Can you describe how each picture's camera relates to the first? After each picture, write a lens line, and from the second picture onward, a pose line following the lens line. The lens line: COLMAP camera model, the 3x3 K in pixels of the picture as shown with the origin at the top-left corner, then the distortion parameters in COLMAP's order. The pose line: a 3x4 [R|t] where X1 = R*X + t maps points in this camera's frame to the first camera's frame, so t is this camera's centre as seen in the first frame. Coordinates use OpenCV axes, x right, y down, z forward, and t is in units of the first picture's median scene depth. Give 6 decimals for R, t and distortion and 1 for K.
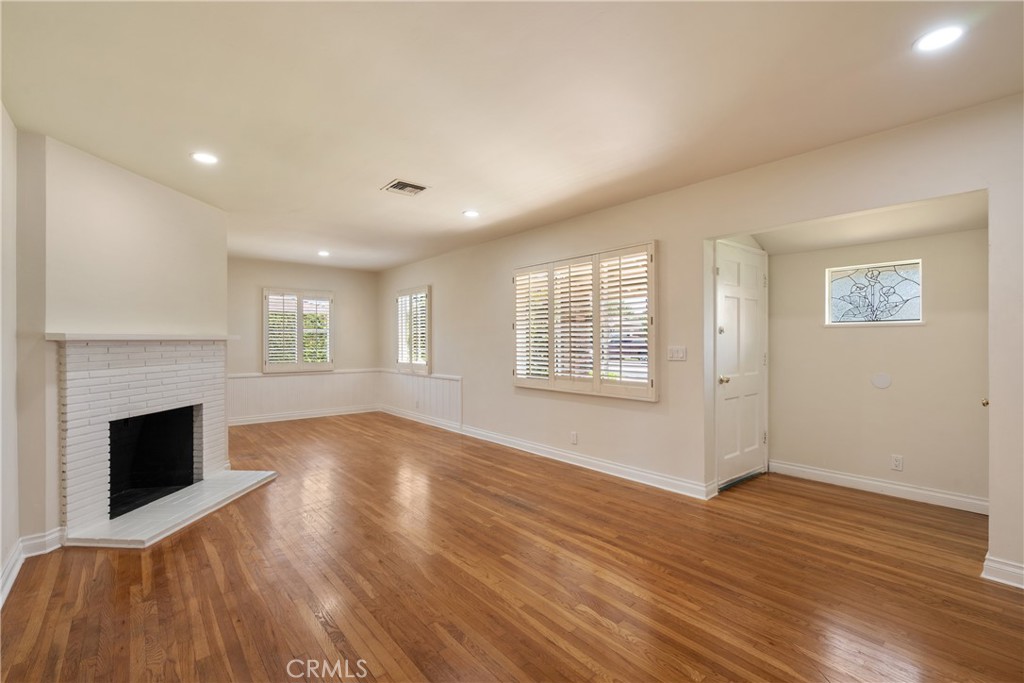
lens RADIAL K [[459.1, 0, 508.1], [0, 459.1, 341.7], [0, 0, 1]] dist [-0.002193, 0.000183]
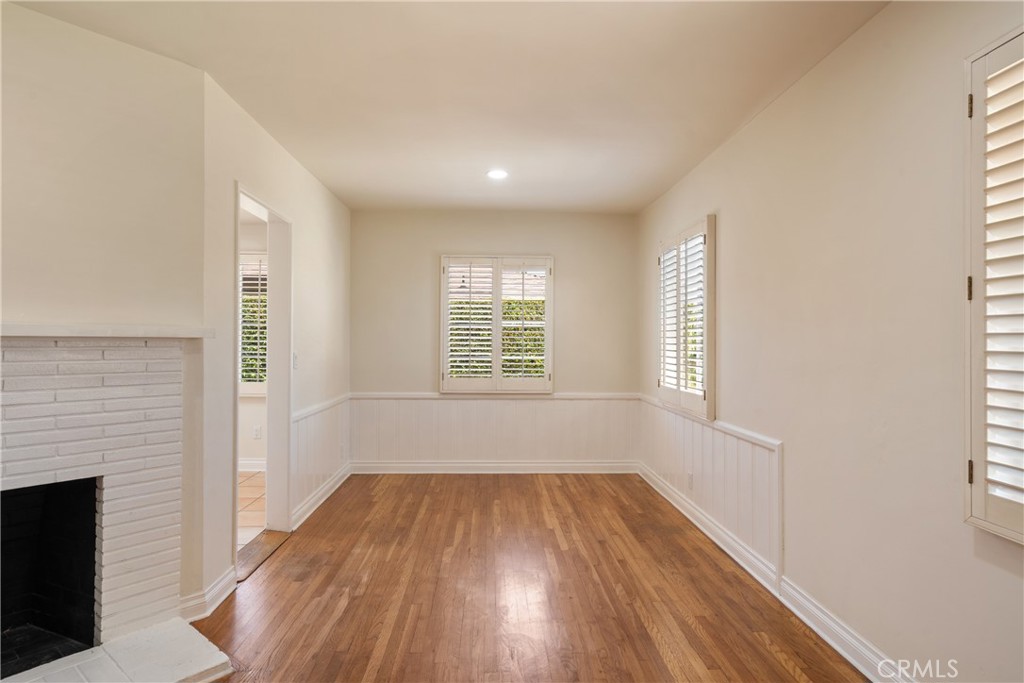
lens RADIAL K [[563.1, 0, 509.2], [0, 563.1, 338.8], [0, 0, 1]] dist [0.001849, 0.000440]
pose [[0.795283, 0.003595, -0.606228, -0.002549], [-0.008176, 0.999955, -0.004796, -0.002773], [0.606184, 0.008770, 0.795276, 0.820259]]
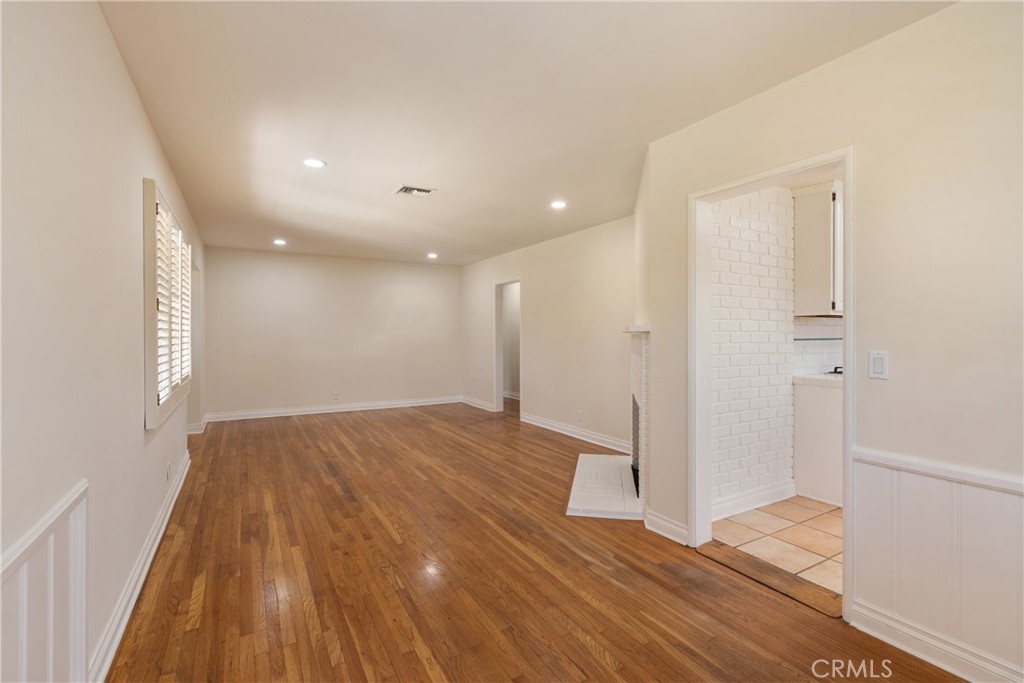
lens RADIAL K [[460.4, 0, 508.8], [0, 460.4, 348.9], [0, 0, 1]] dist [-0.005034, 0.000335]
pose [[-0.986402, -0.002893, 0.164327, -0.585809], [0.002436, 0.999478, 0.032217, -0.000570], [-0.164334, 0.032179, -0.985880, 1.922403]]
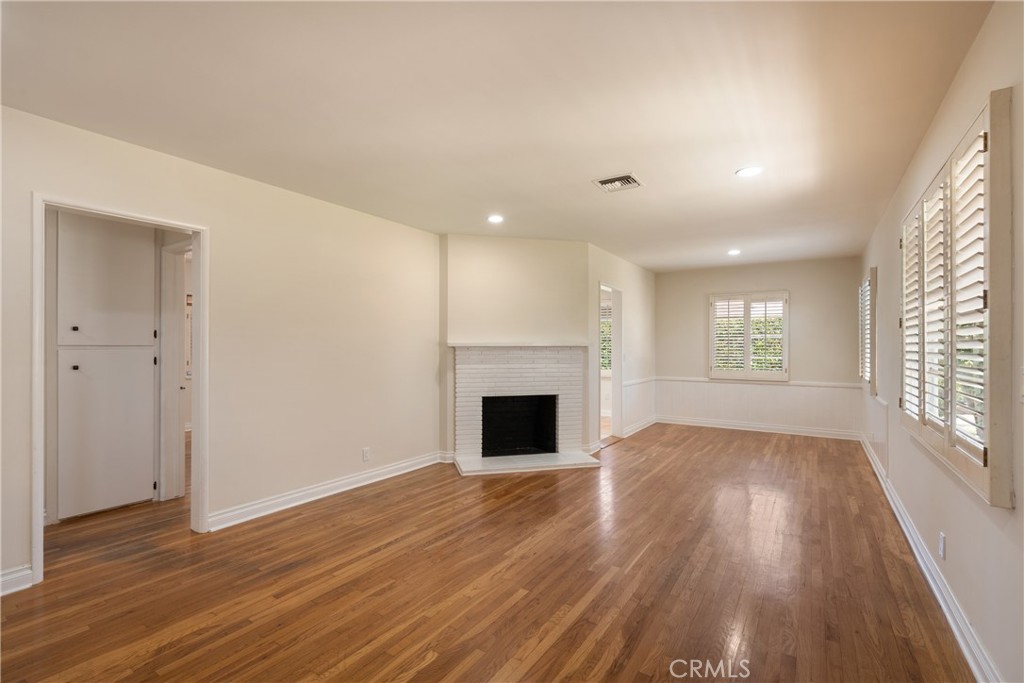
lens RADIAL K [[460.4, 0, 508.8], [0, 460.4, 348.9], [0, 0, 1]] dist [-0.005034, 0.000335]
pose [[0.292337, 0.006019, -0.956296, 0.571590], [-0.003540, 0.999980, 0.005212, -0.002852], [0.956309, 0.001862, 0.292353, 0.490769]]
